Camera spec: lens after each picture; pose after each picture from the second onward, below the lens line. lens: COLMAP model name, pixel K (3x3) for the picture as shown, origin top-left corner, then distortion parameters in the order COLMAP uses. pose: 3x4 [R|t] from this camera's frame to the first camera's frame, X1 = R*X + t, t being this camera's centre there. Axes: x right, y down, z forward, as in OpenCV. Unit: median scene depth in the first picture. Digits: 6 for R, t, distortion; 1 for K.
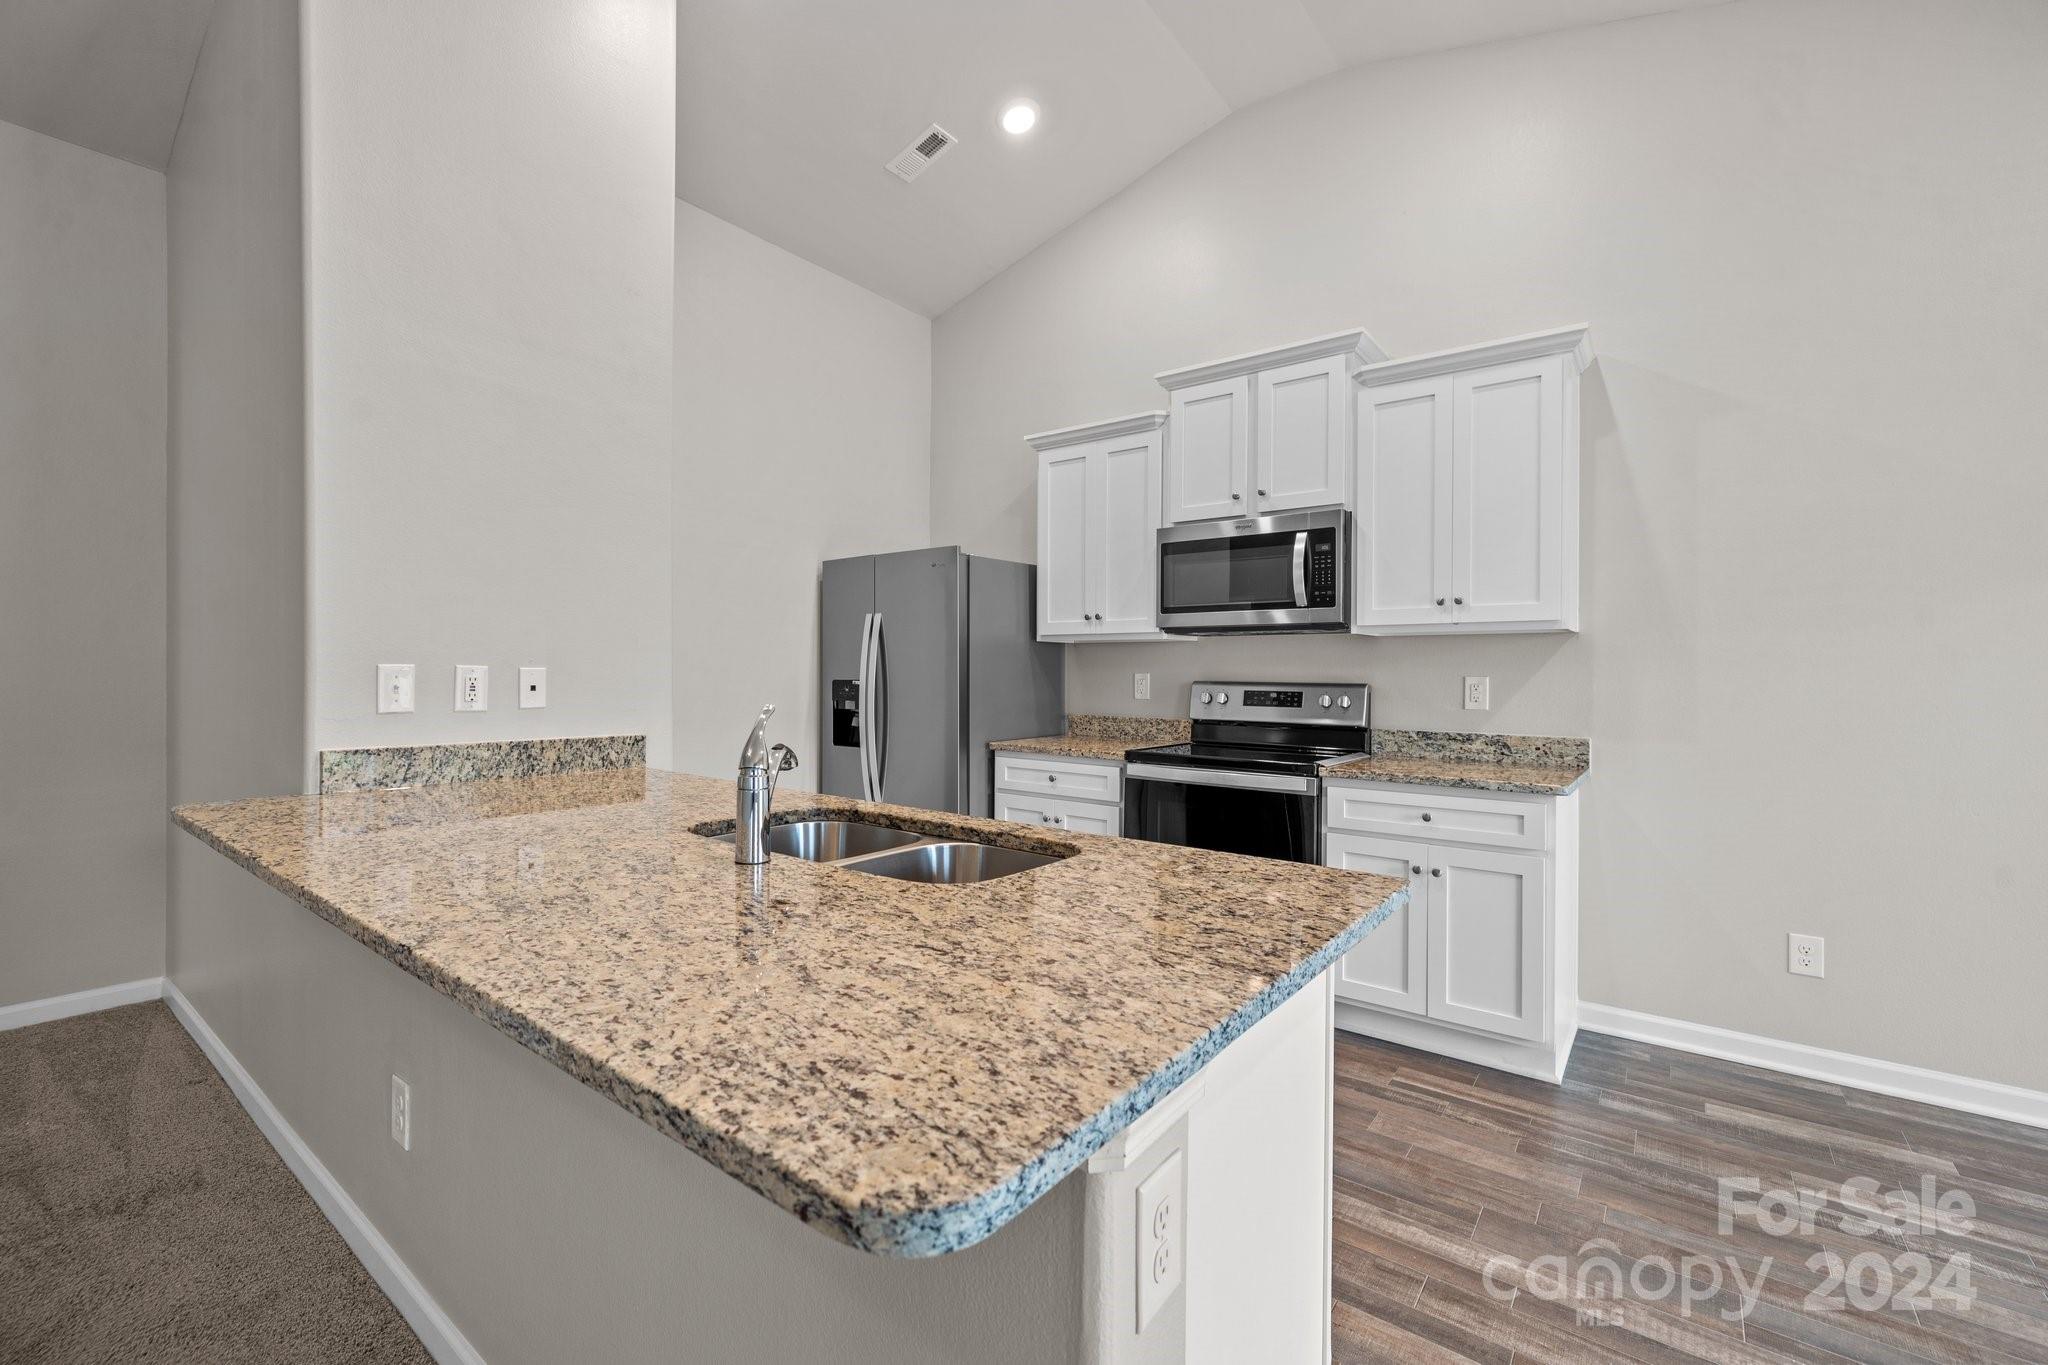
lens RADIAL K [[860.7, 0, 1020.3], [0, 860.7, 674.6], [0, 0, 1]] dist [0.000263, -0.000093]
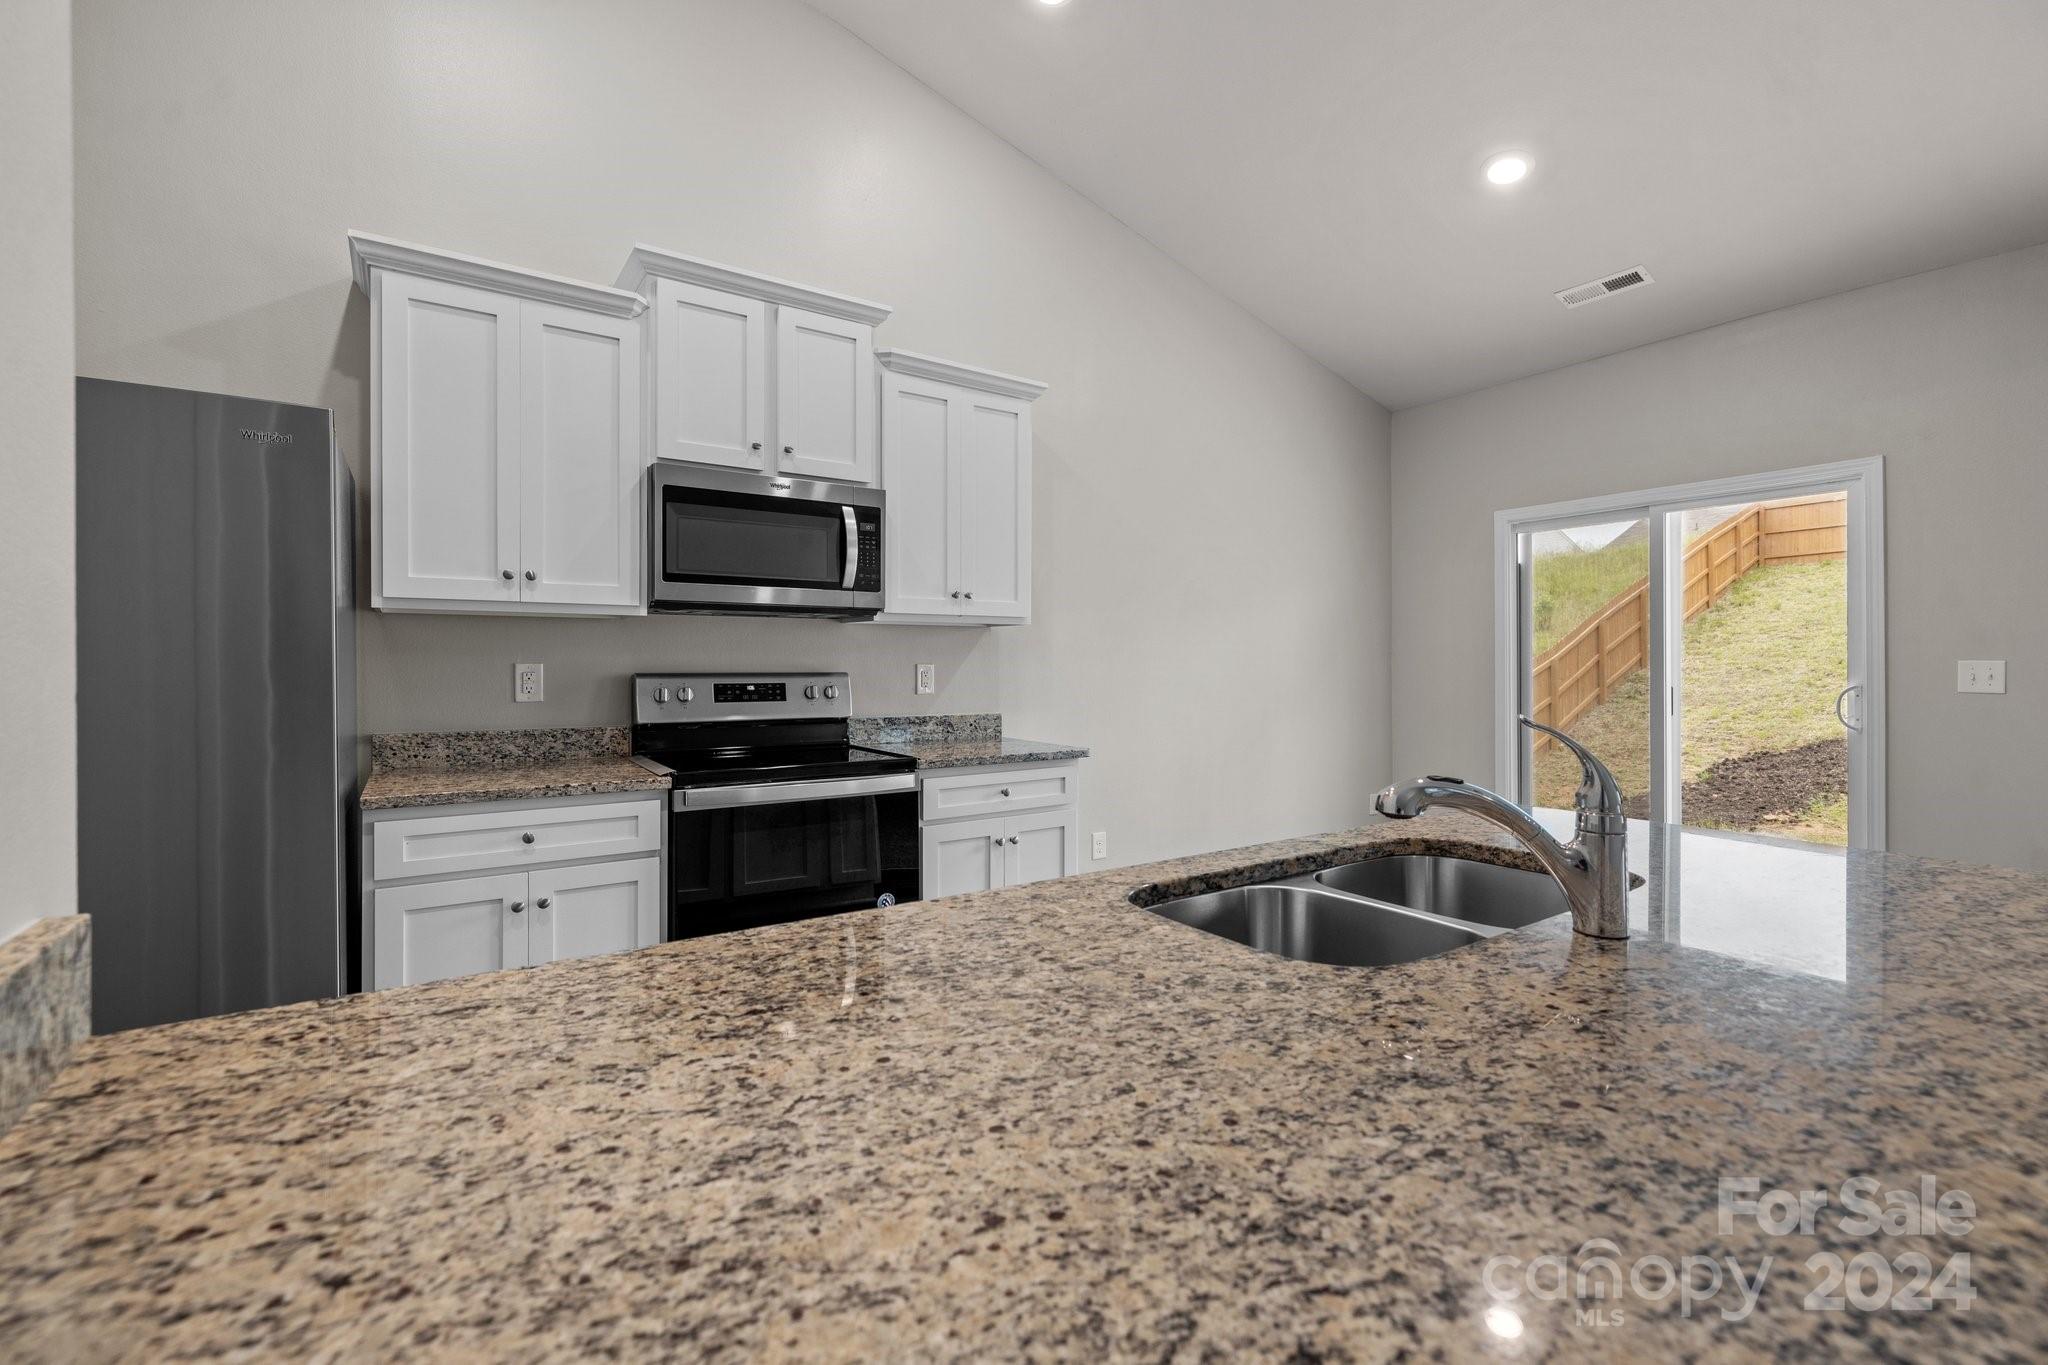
lens RADIAL K [[887.6, 0, 1022.9], [0, 887.6, 663.6], [0, 0, 1]] dist [-0.000897, 0.000217]
pose [[0.307703, -0.009679, 0.951433, -0.481420], [0.004406, 0.999952, 0.008748, -0.007039], [-0.951472, 0.001500, 0.307731, 0.508349]]
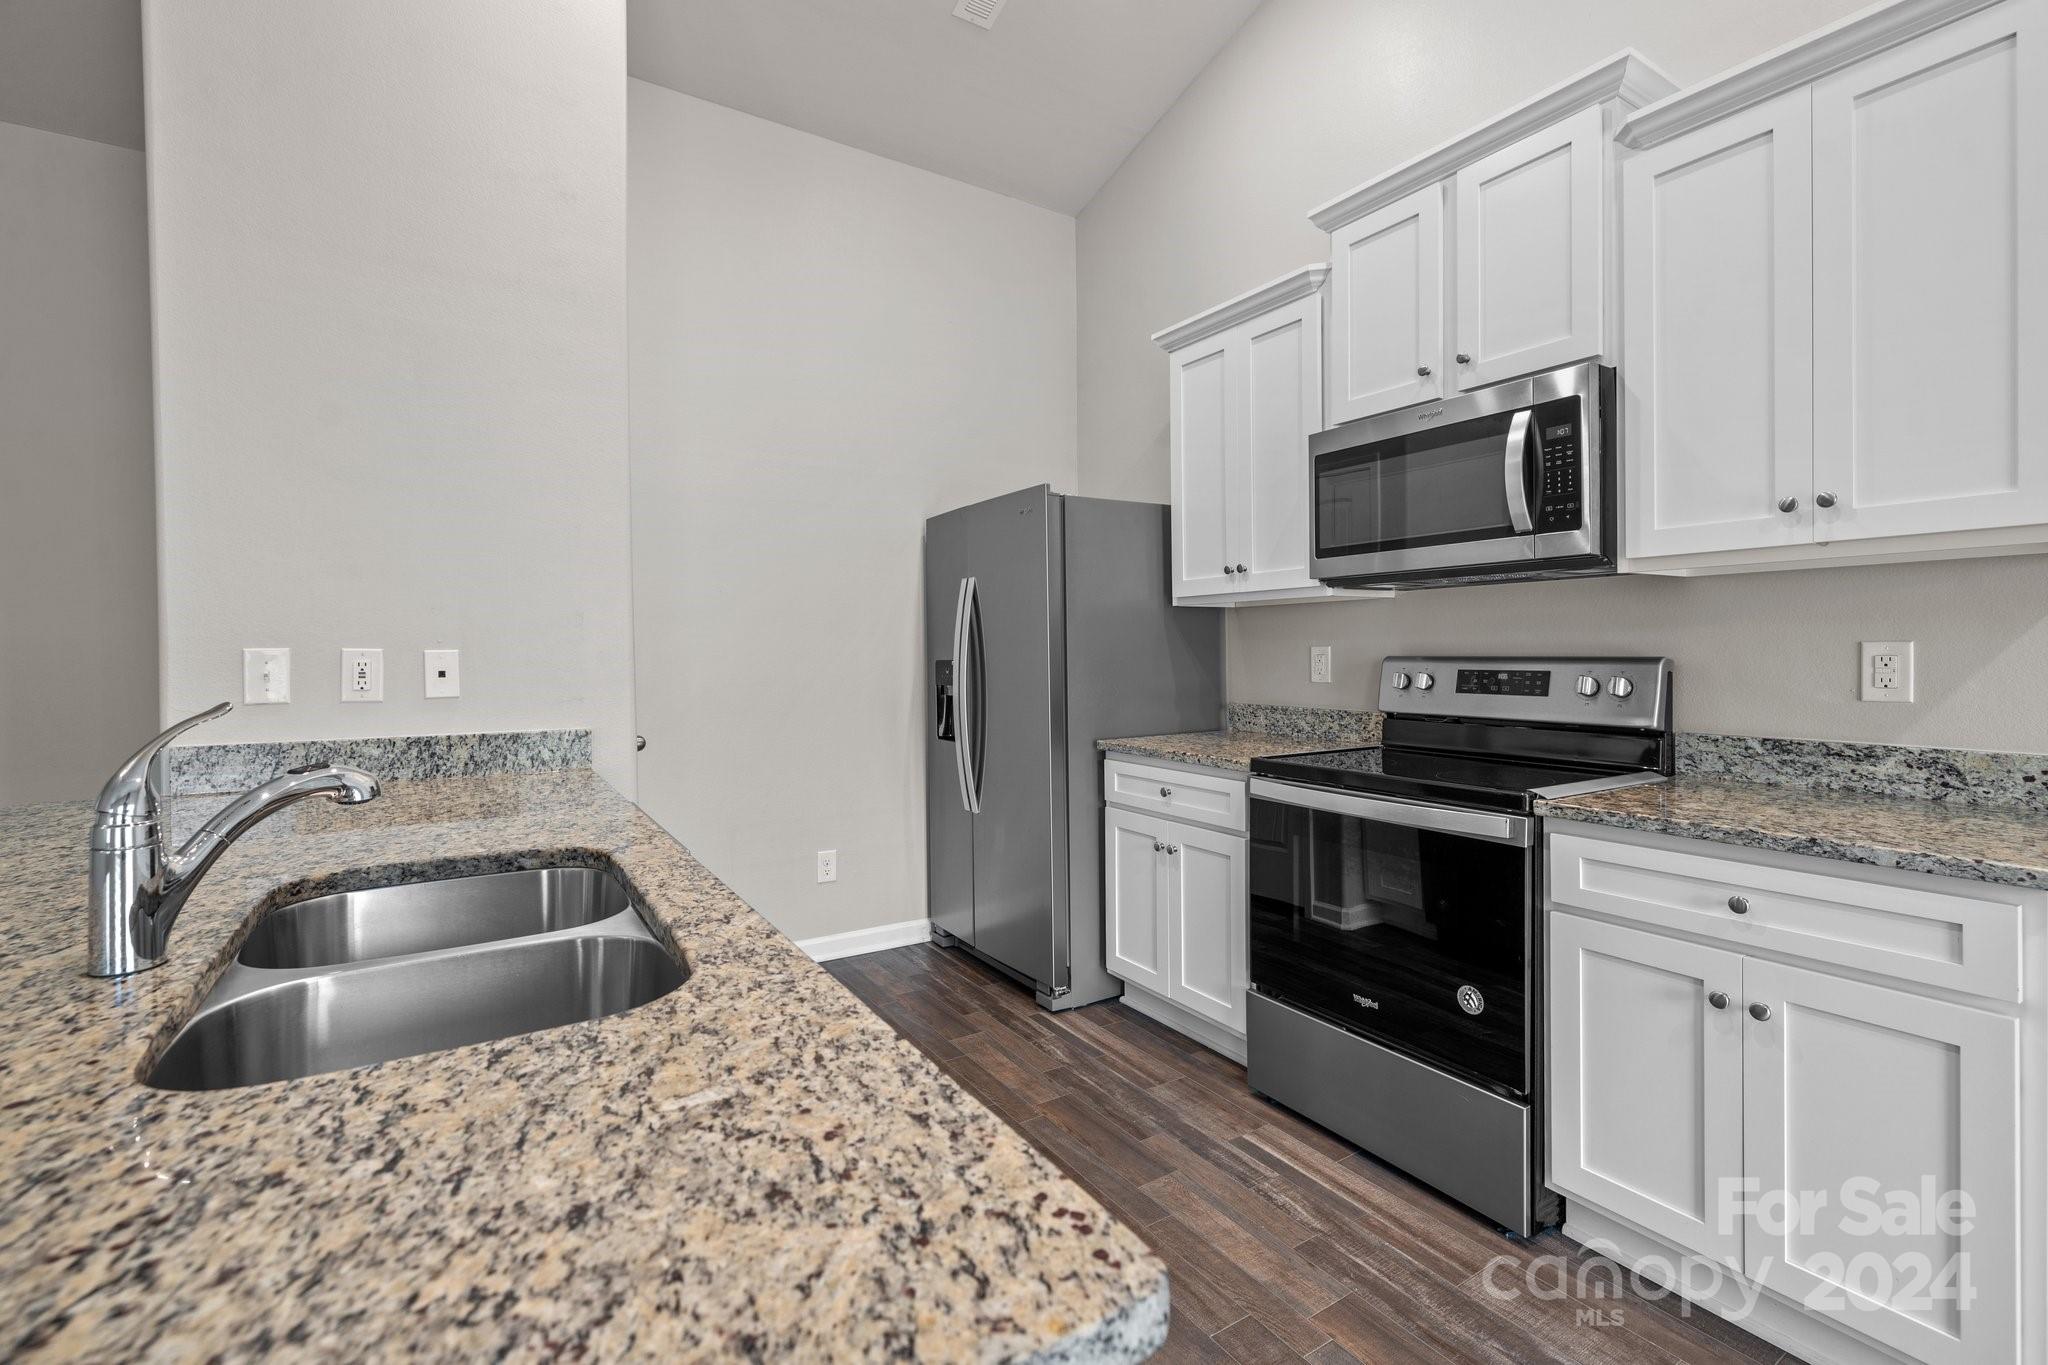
lens RADIAL K [[901.1, 0, 1024.0], [0, 901.1, 658.3], [0, 0, 1]] dist [0.000334, -0.000131]
pose [[0.939646, -0.011777, -0.341946, 0.200114], [0.013372, 0.999908, 0.002307, 0.004127], [0.341887, -0.006740, 0.939717, 0.260260]]
